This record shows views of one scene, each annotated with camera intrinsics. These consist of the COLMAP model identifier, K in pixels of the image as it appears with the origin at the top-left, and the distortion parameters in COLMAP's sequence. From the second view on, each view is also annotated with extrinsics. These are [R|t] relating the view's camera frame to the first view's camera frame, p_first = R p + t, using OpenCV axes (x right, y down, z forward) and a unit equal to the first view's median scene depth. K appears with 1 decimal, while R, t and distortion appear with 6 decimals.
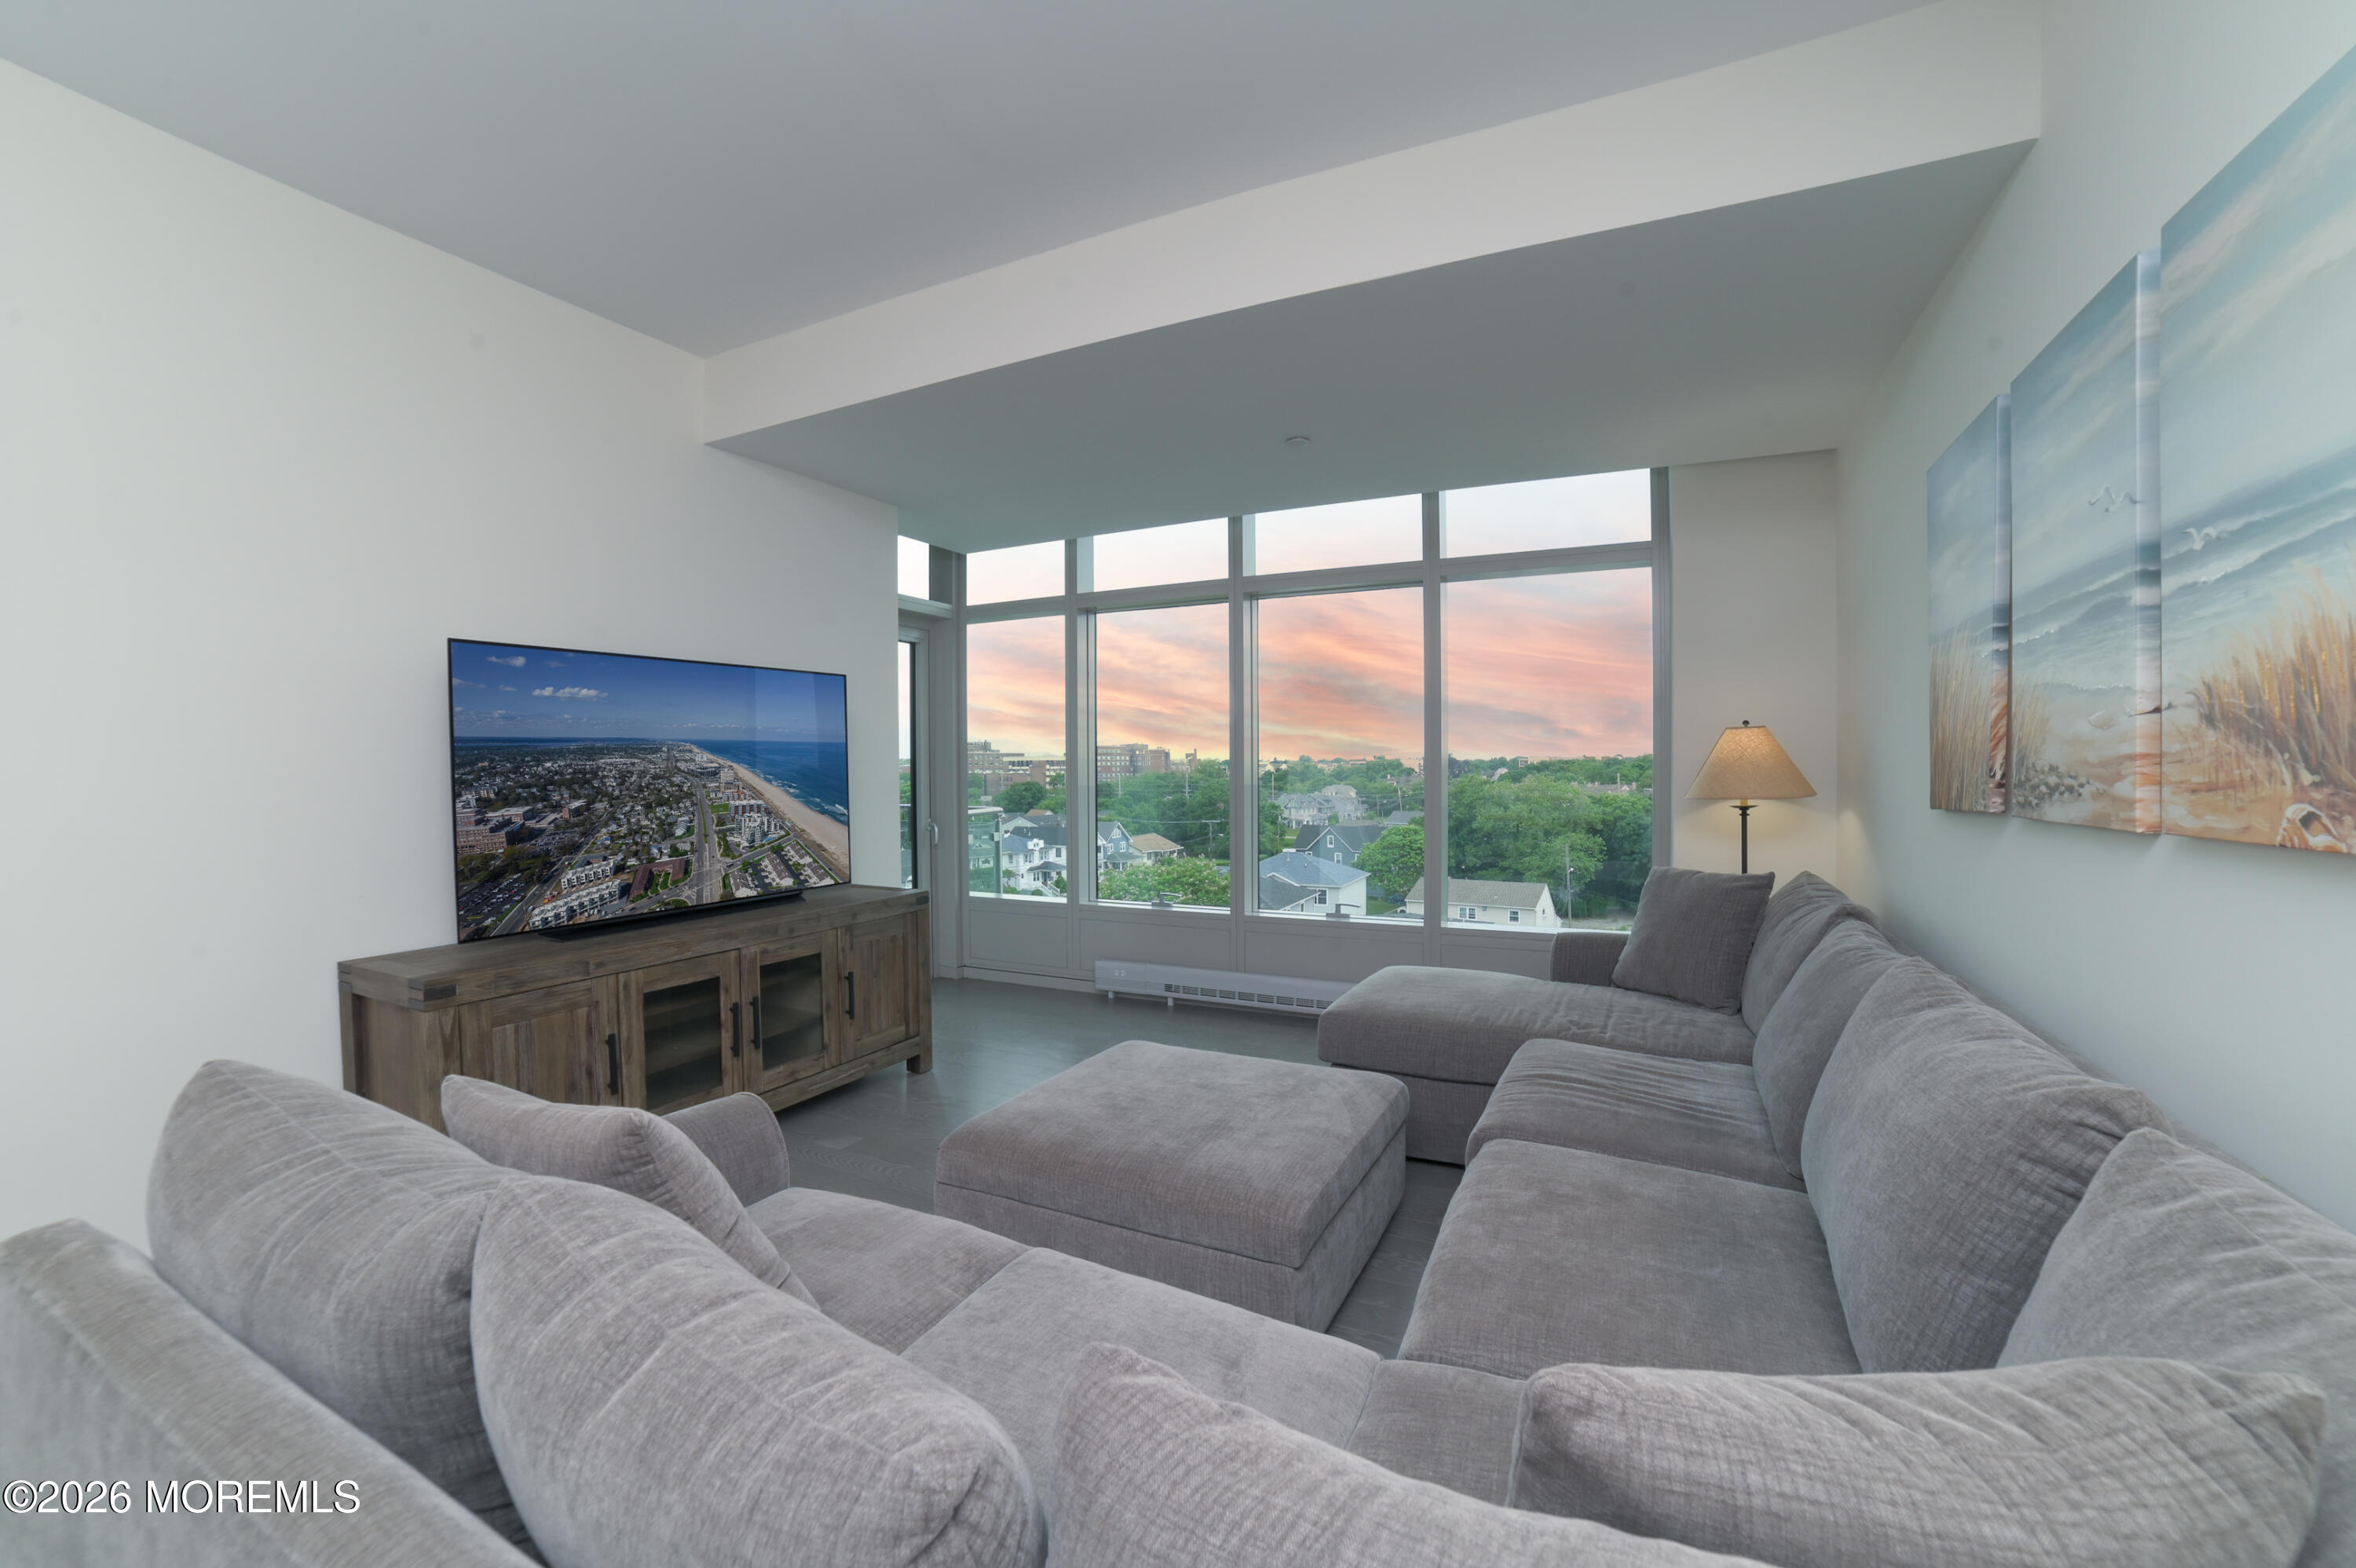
lens RADIAL K [[947.0, 0, 1244.5], [0, 947.0, 784.6], [0, 0, 1]] dist [-0.000350, 0.013592]
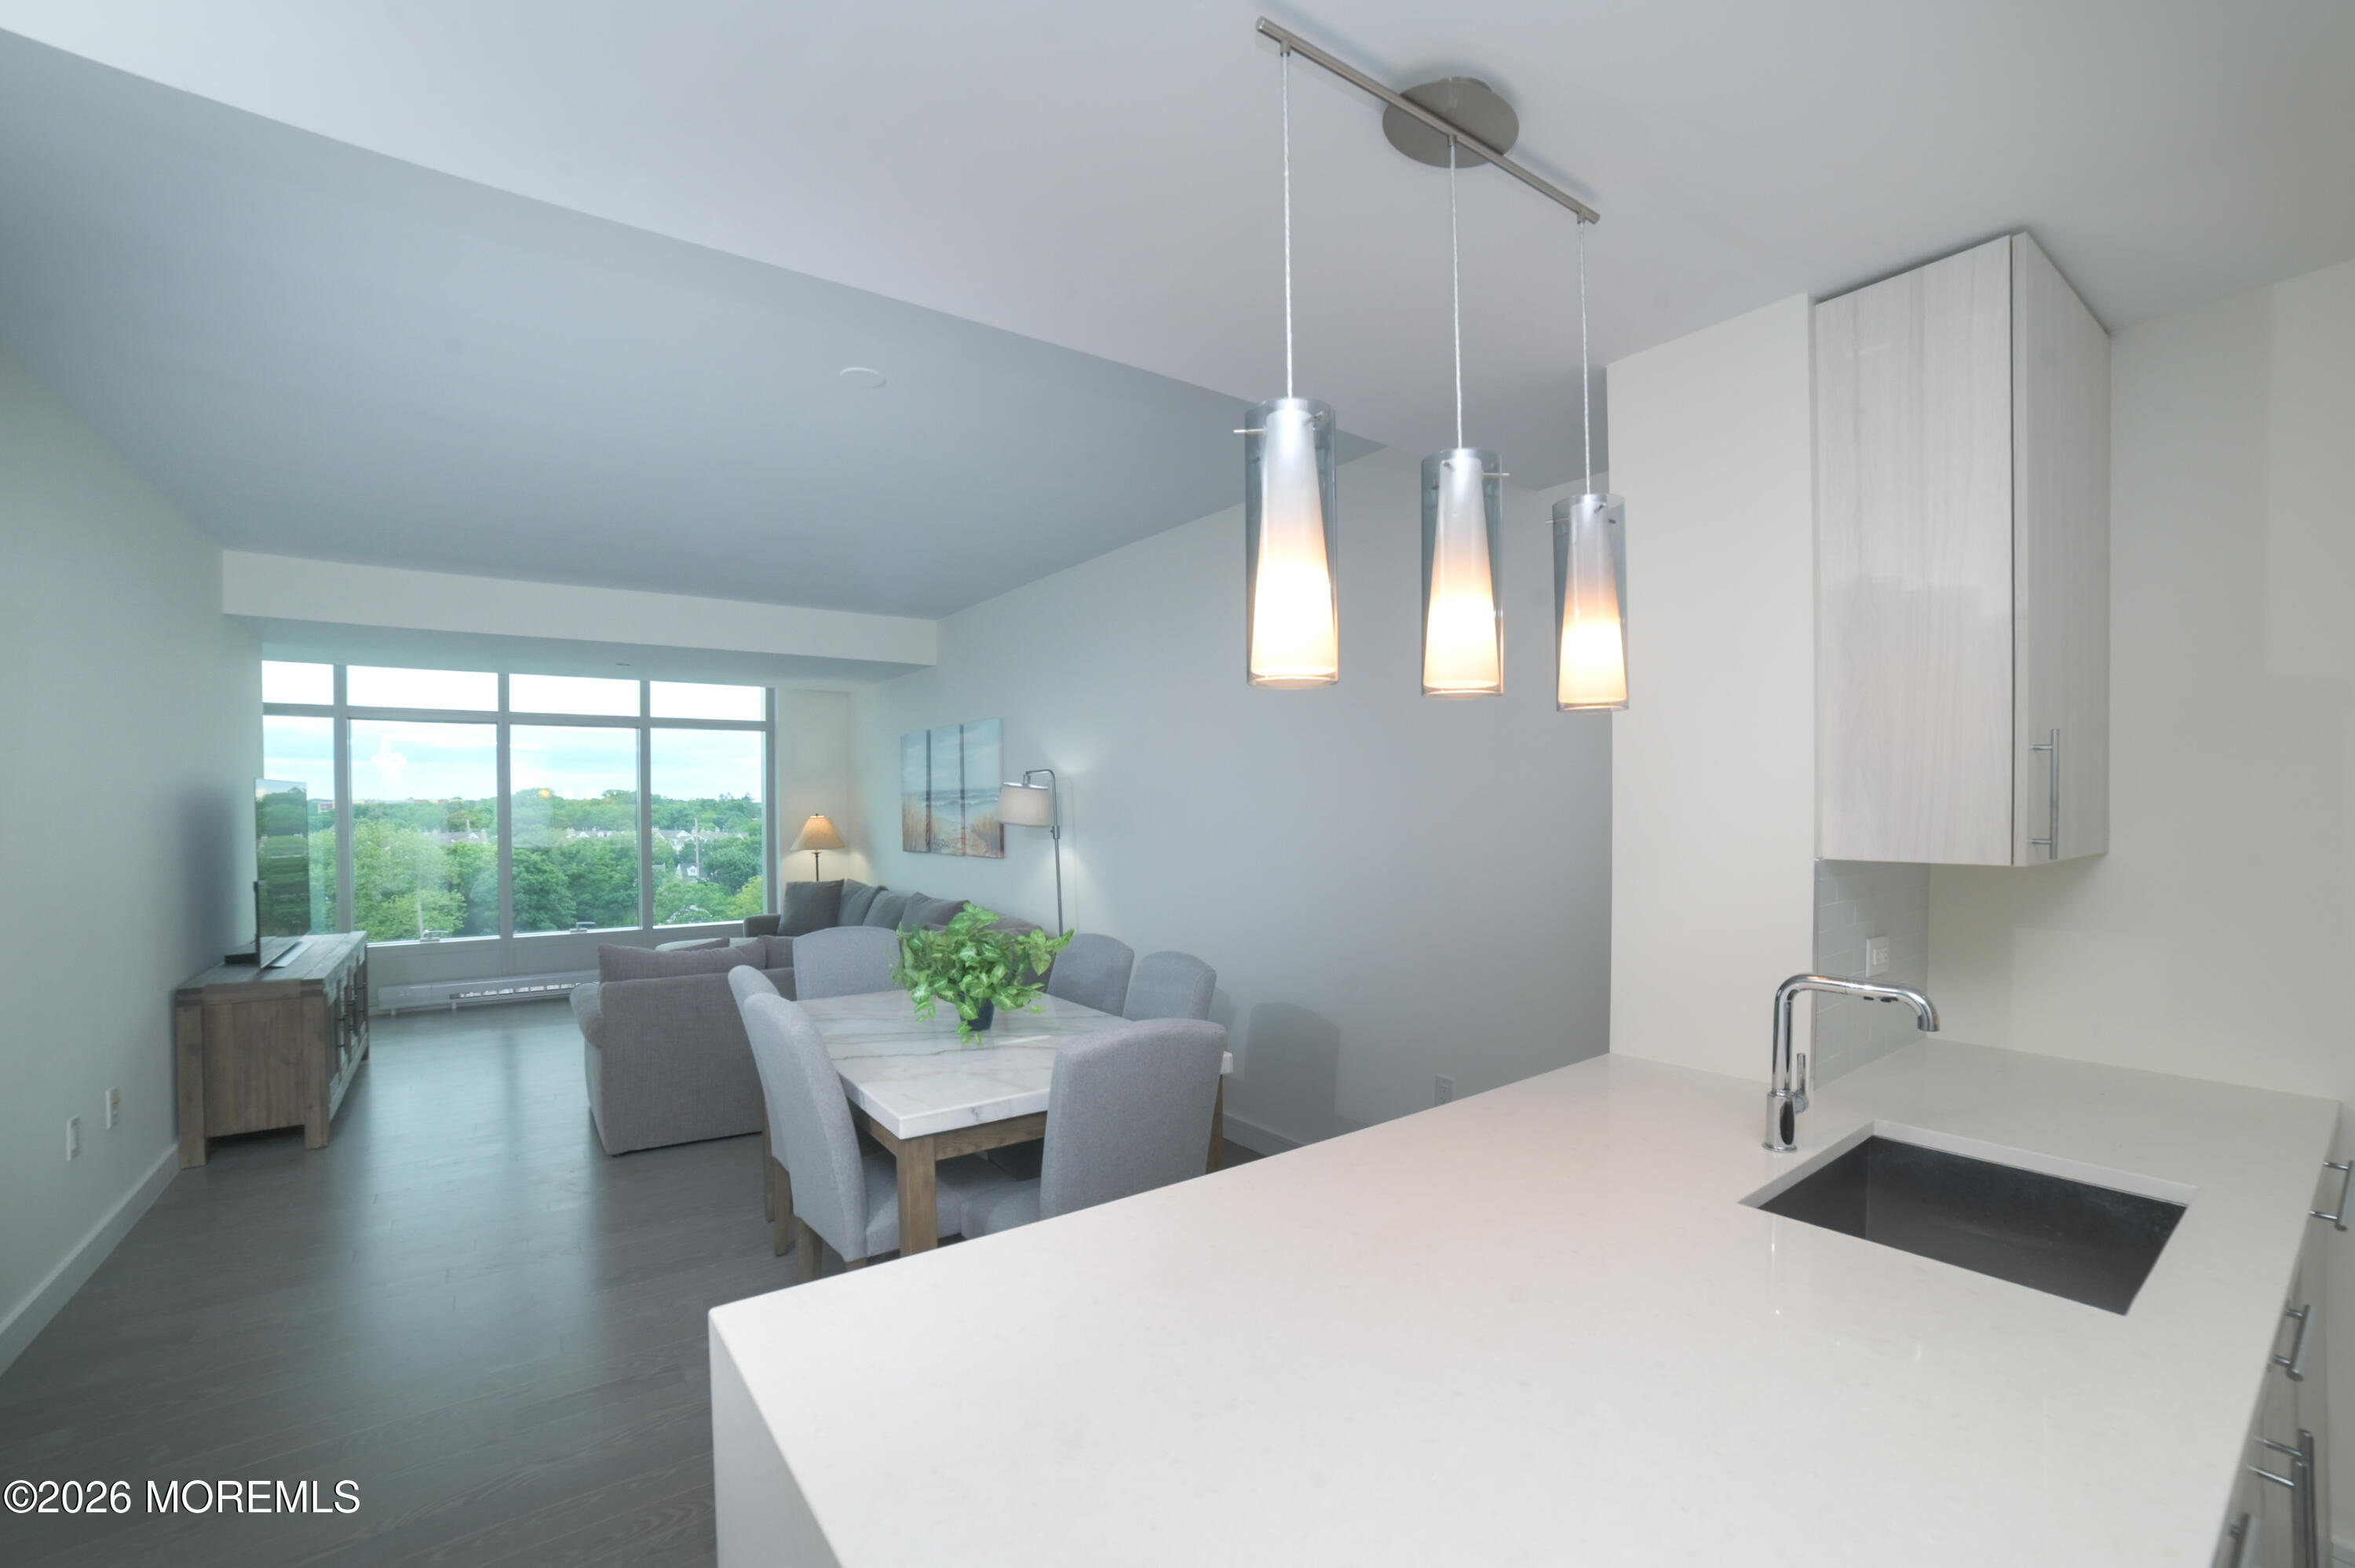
lens RADIAL K [[998.7, 0, 1149.8], [0, 998.7, 822.9], [0, 0, 1]] dist [-0.030784, 0.000223]
pose [[0.541278, -0.014578, 0.840717, -1.779056], [0.018991, 0.999807, 0.005109, -0.076428], [-0.840629, 0.013200, 0.541451, -1.607277]]
